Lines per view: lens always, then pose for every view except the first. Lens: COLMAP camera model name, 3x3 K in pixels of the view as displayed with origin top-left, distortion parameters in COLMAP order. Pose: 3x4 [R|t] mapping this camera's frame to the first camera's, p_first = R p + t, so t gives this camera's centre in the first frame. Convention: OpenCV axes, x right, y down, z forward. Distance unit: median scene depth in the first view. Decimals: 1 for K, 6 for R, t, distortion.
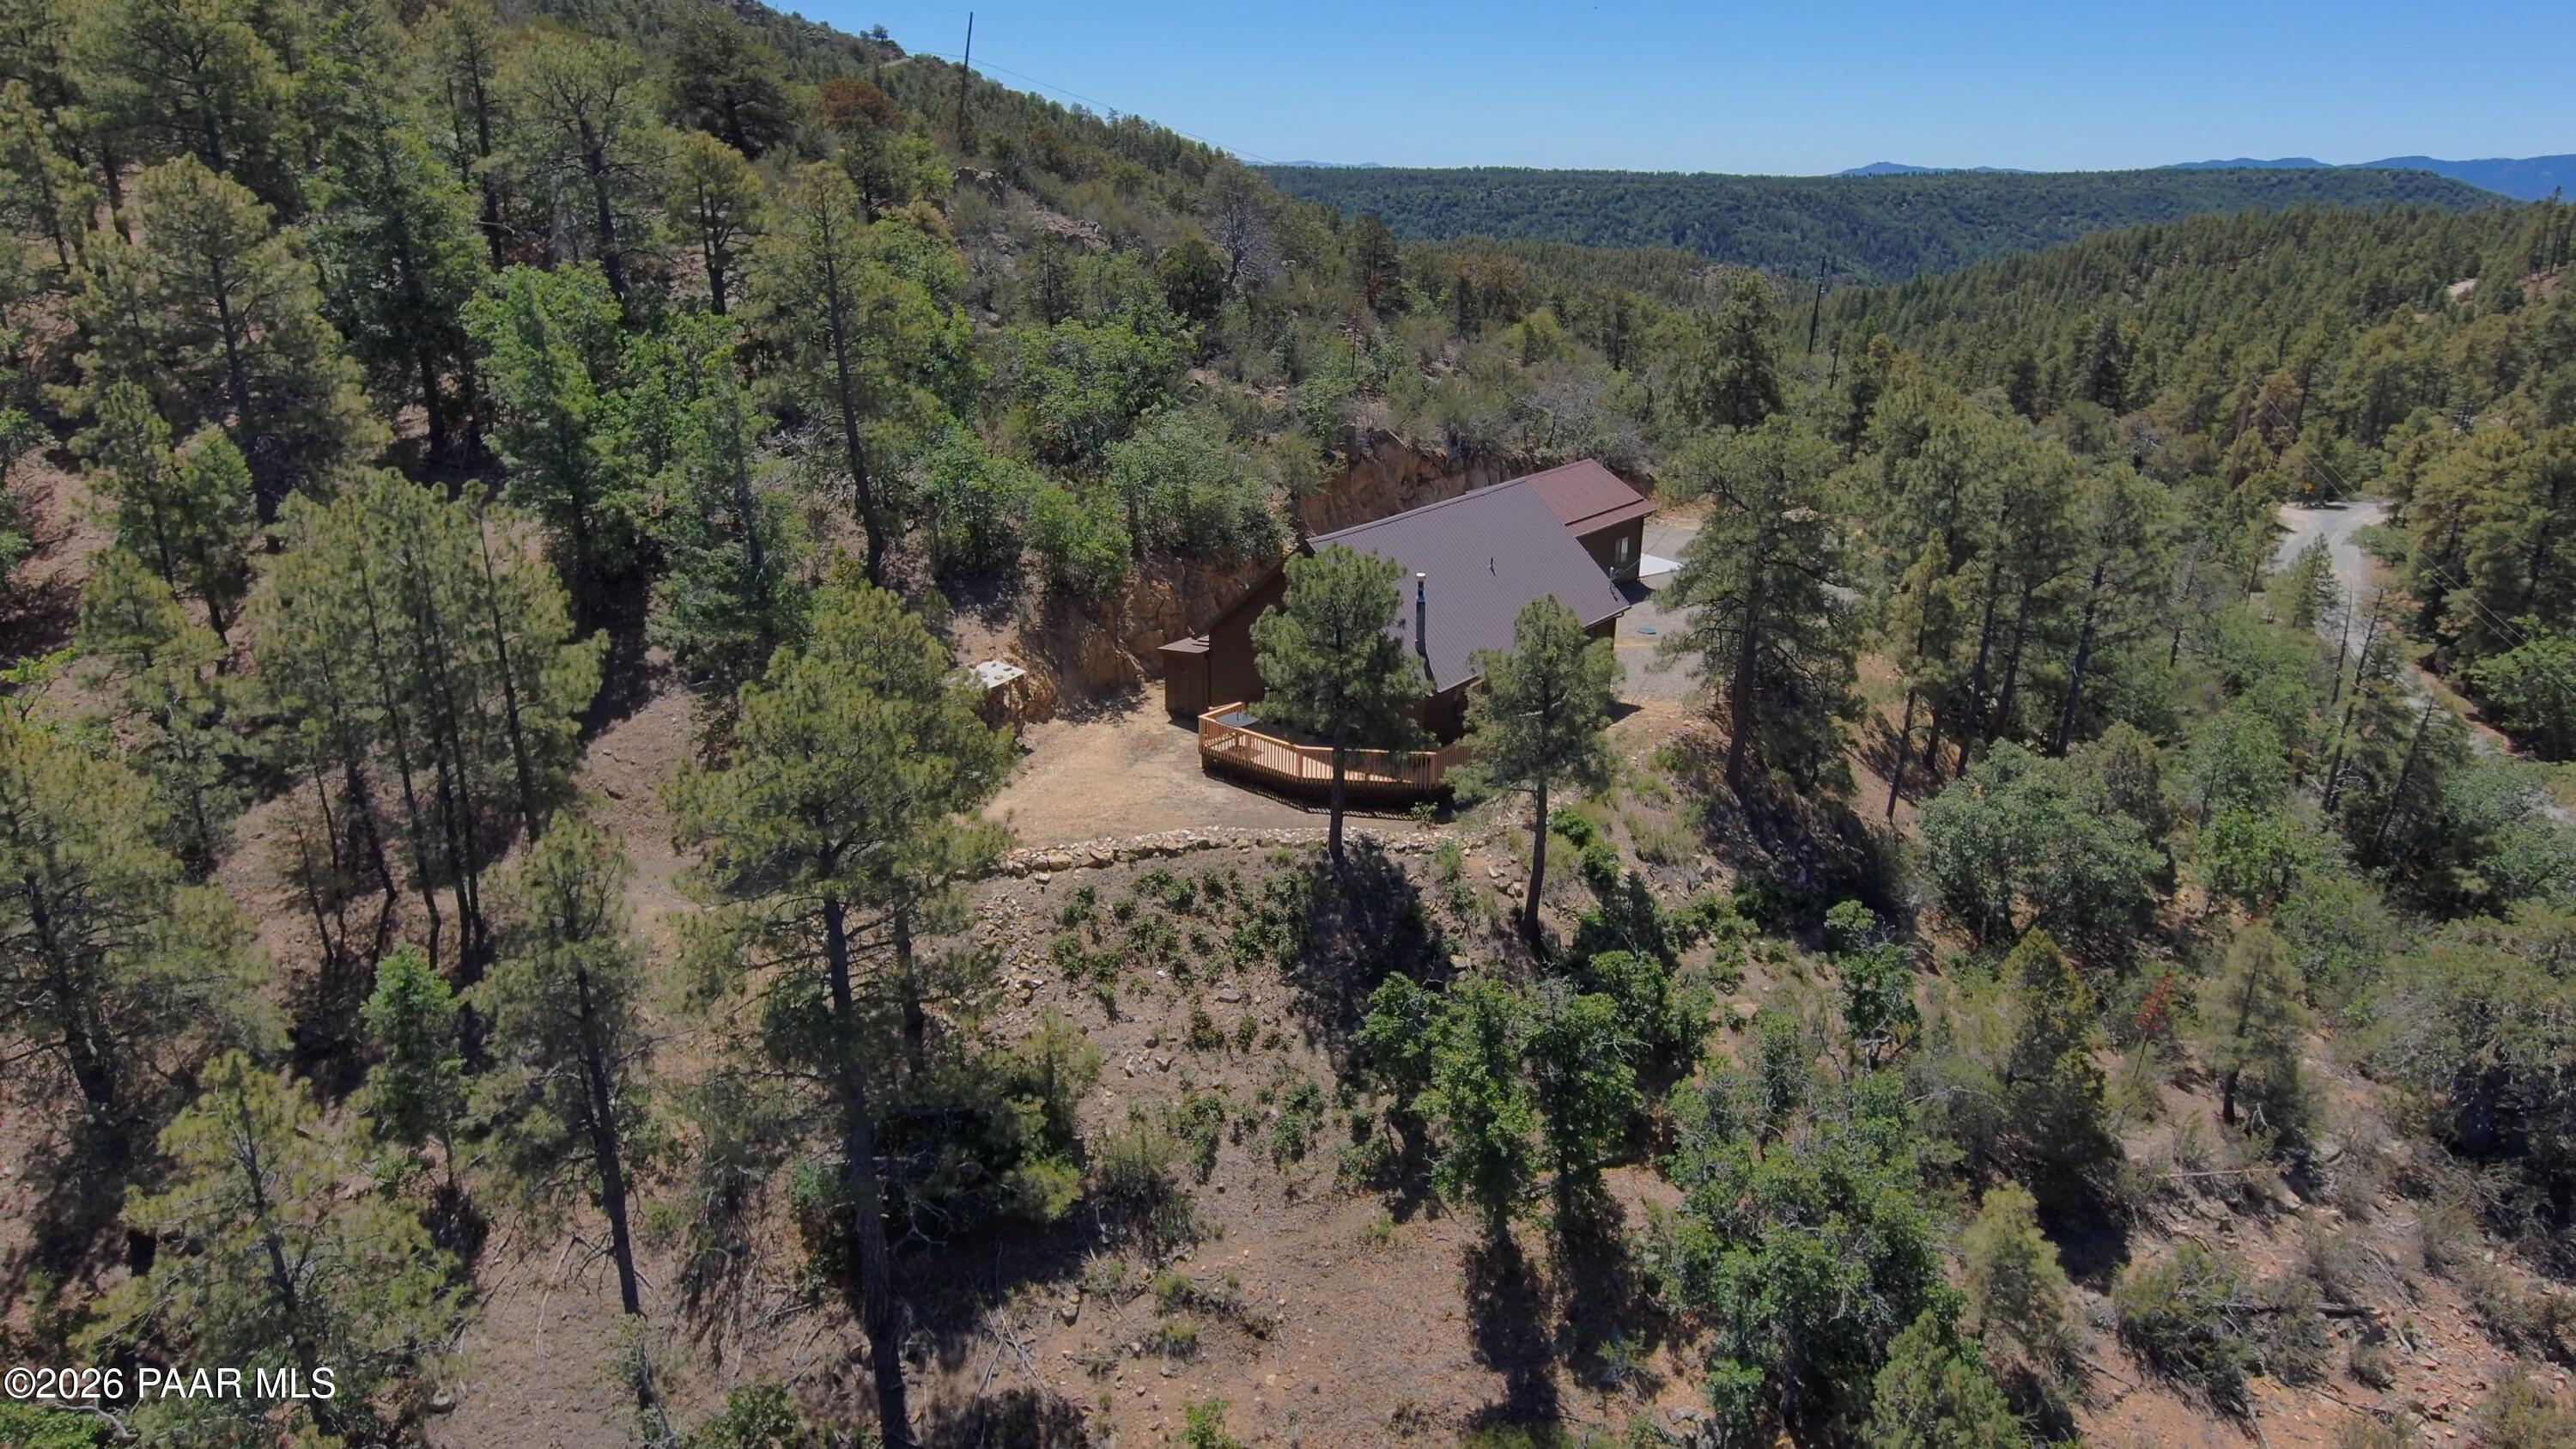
lens RADIAL K [[1587.6, 0, 1288.0], [0, 1587.6, 724.5], [0, 0, 1]] dist [0.001151, 0.001030]
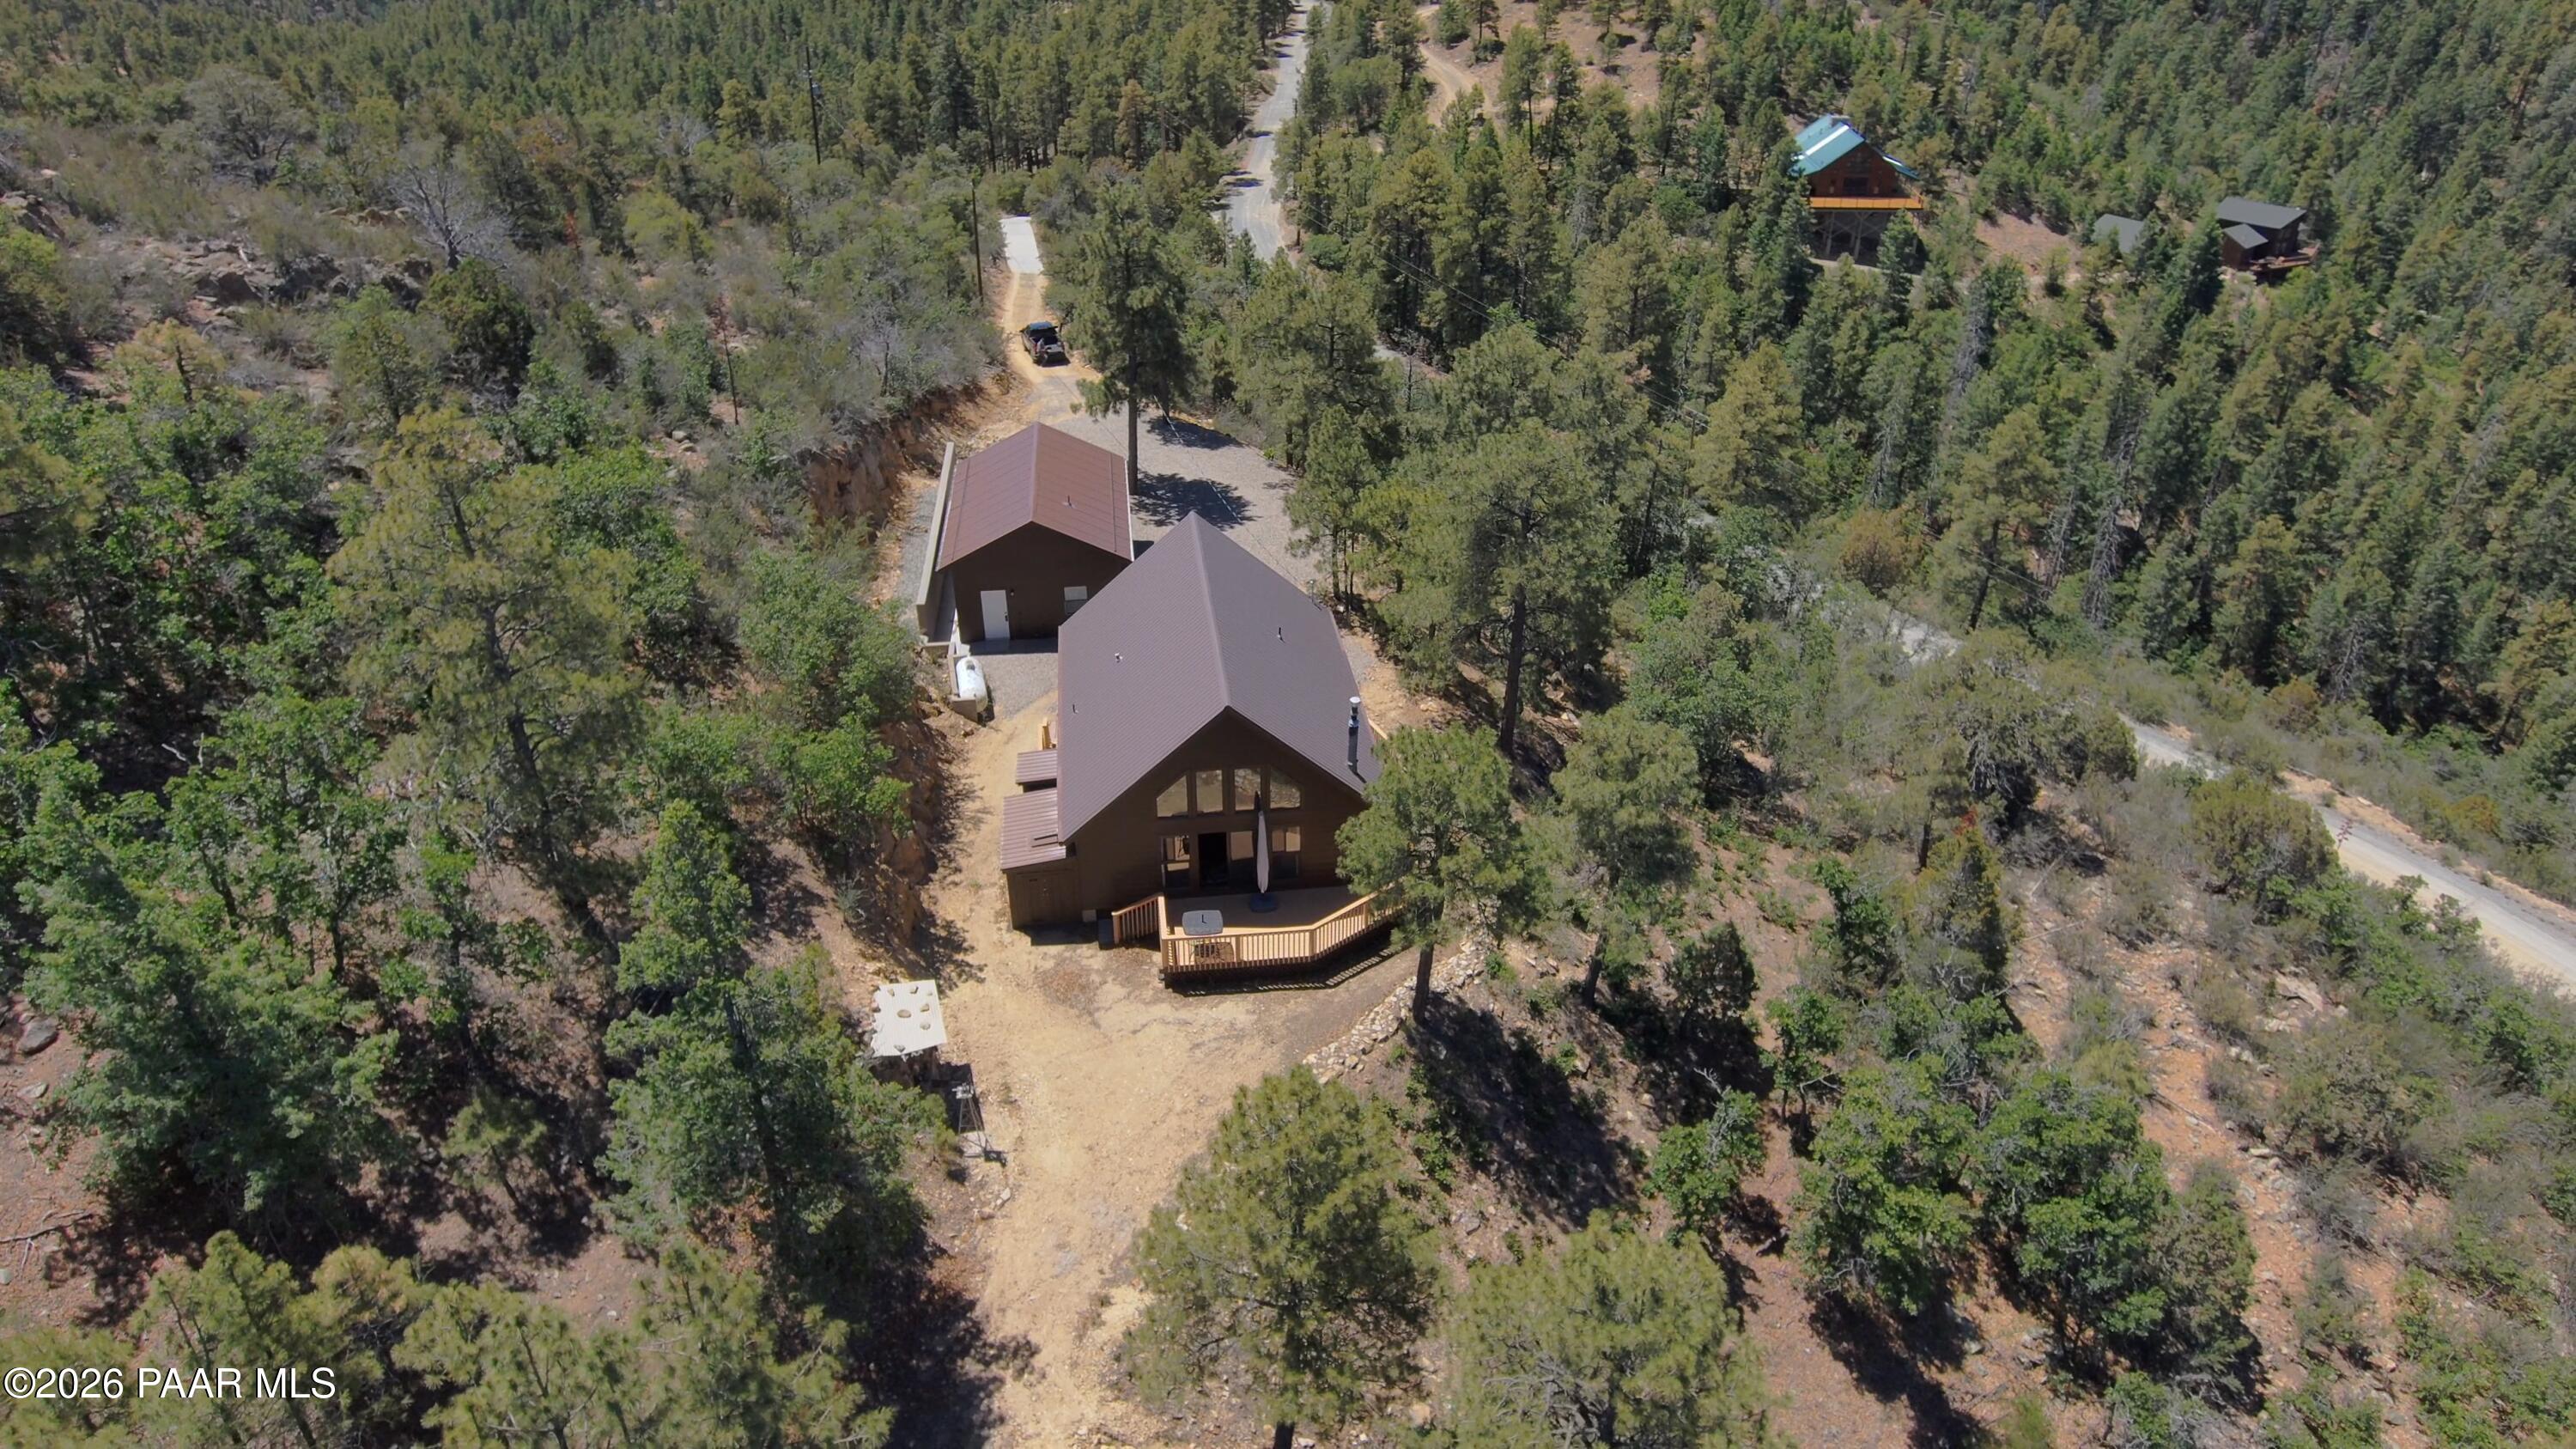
lens RADIAL K [[1623.6, 0, 1296.6], [0, 1623.6, 689.4], [0, 0, 1]] dist [-0.004438, 0.001079]
pose [[0.702611, -0.360438, 0.613532, -0.500064], [0.257255, 0.932566, 0.253258, -0.337895], [-0.663444, -0.020108, 0.747956, 0.311338]]
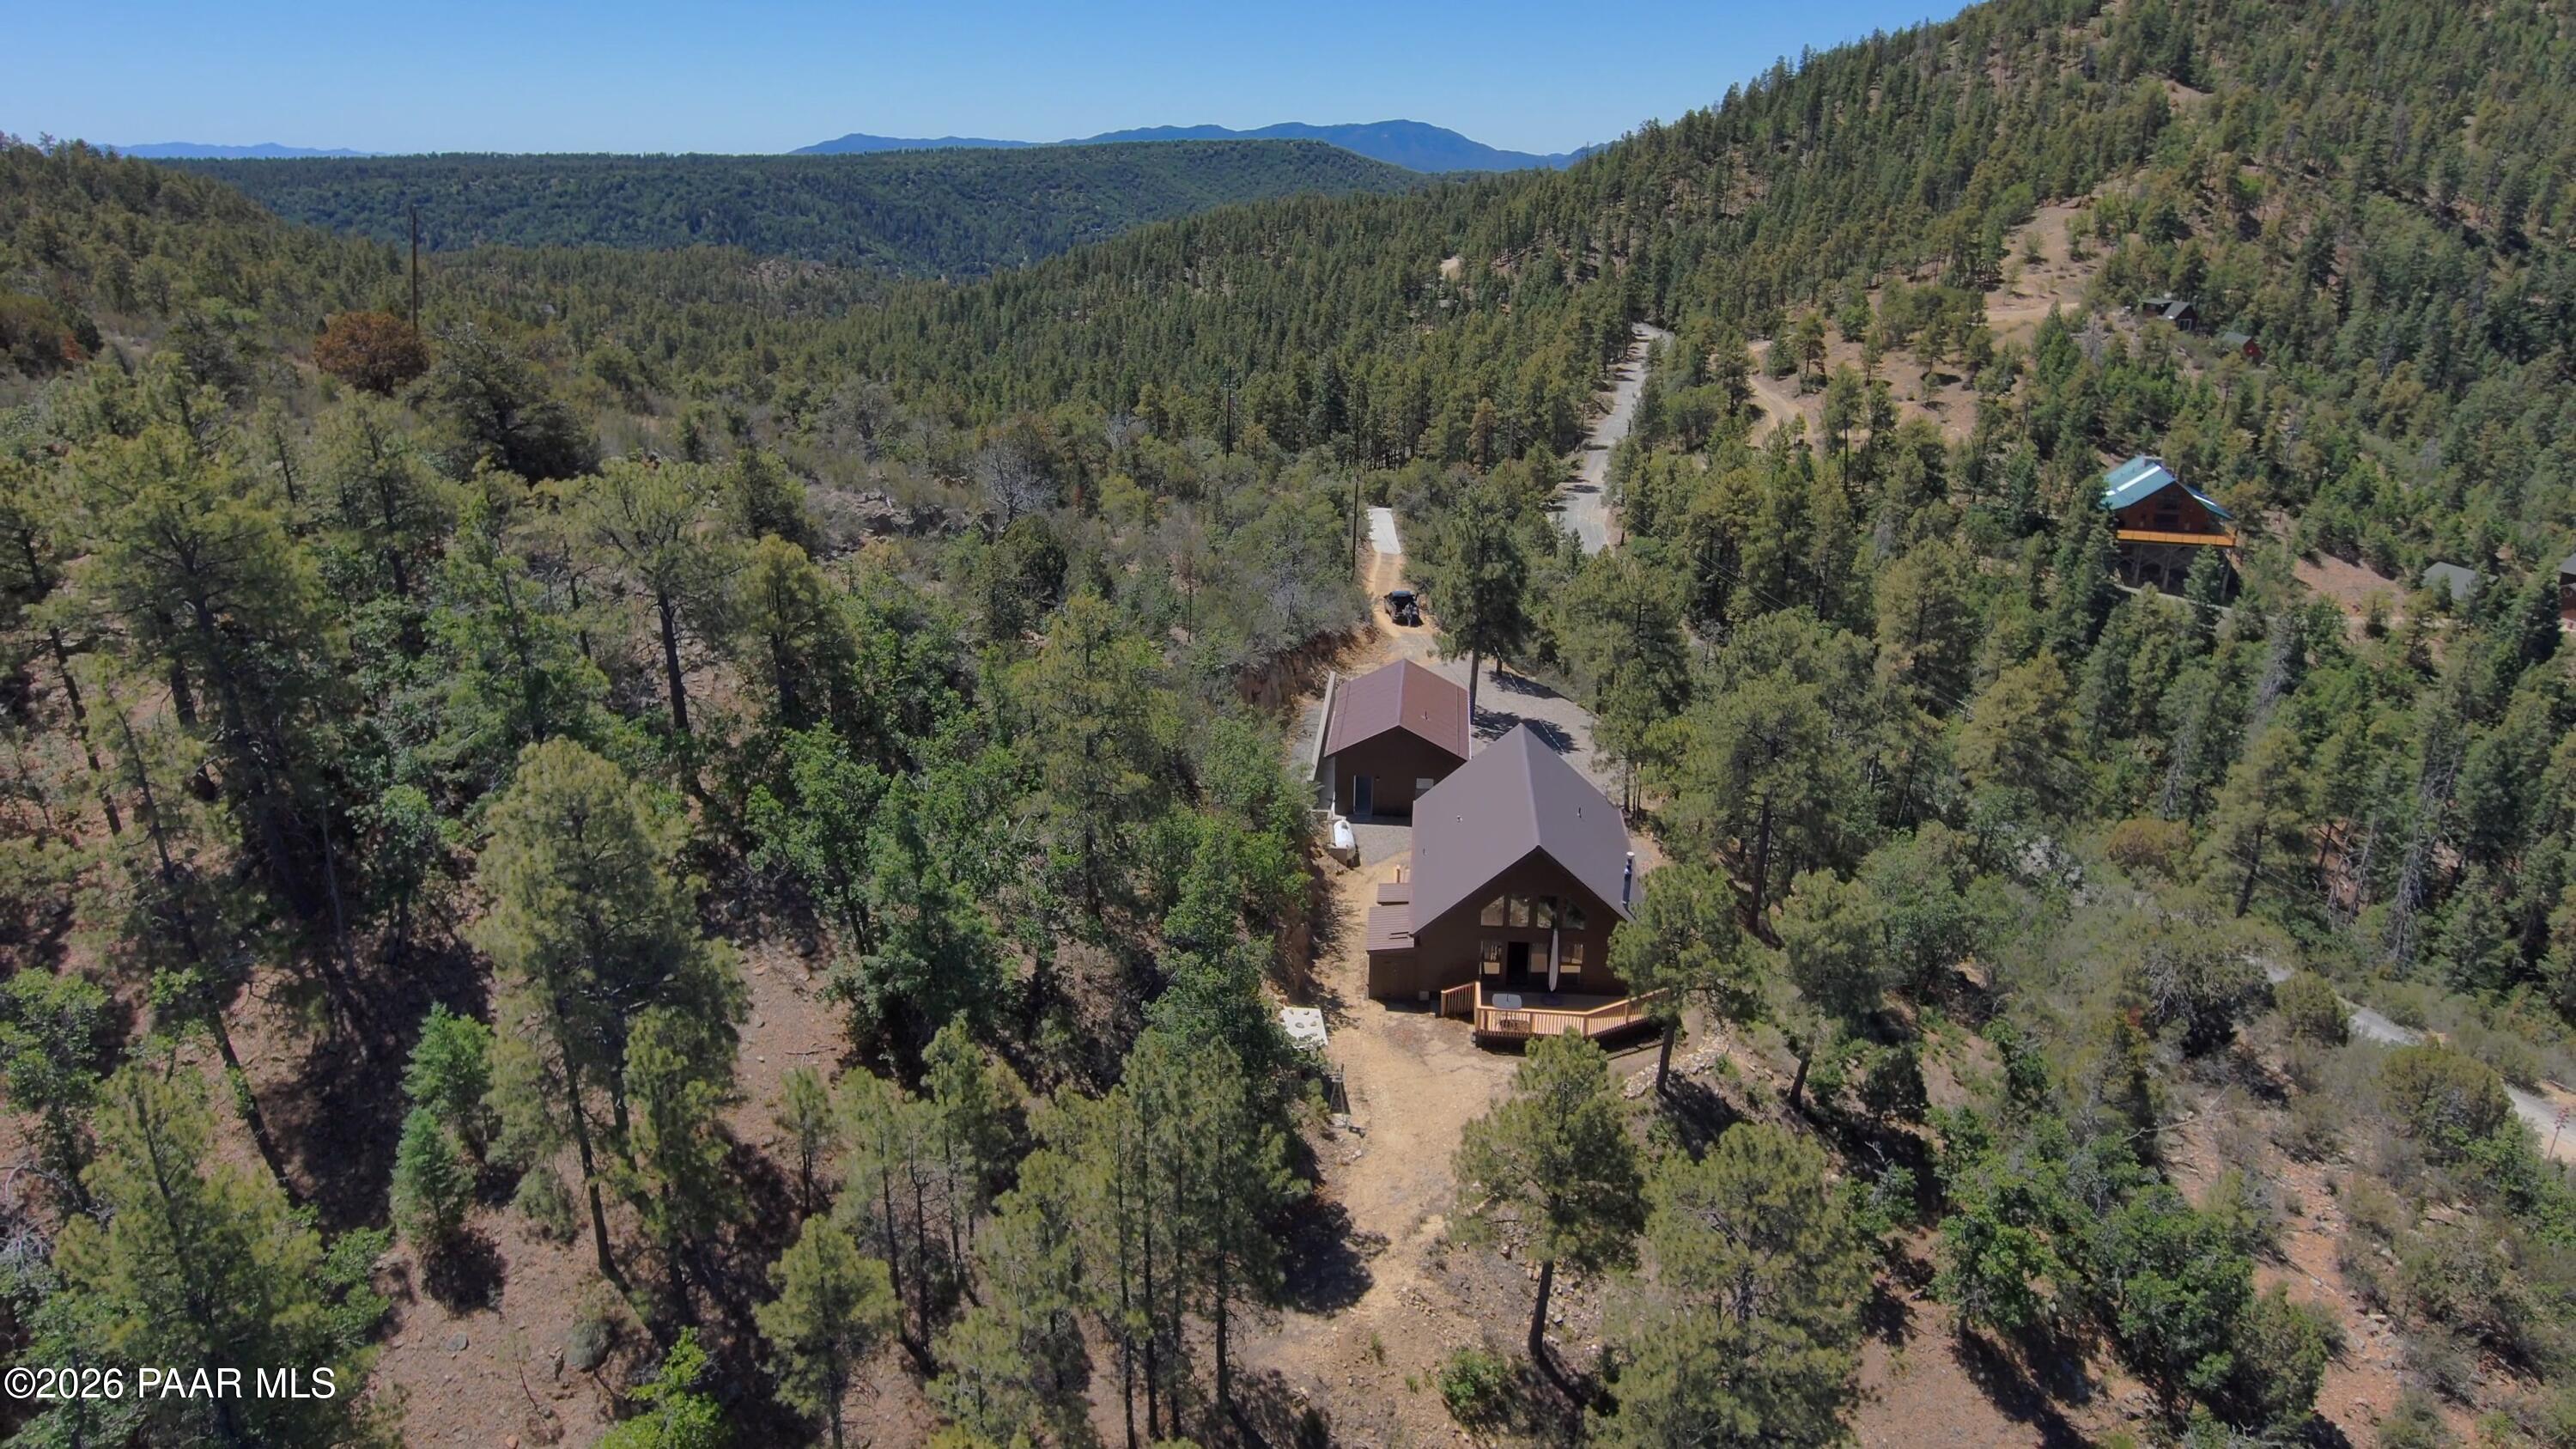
lens RADIAL K [[1623.6, 0, 1296.6], [0, 1623.6, 689.4], [0, 0, 1]] dist [-0.004438, 0.001079]
pose [[0.833895, -0.189991, 0.518191, -0.769462], [0.196884, 0.979514, 0.042298, -0.323004], [-0.515612, 0.066752, 0.854218, 0.014879]]
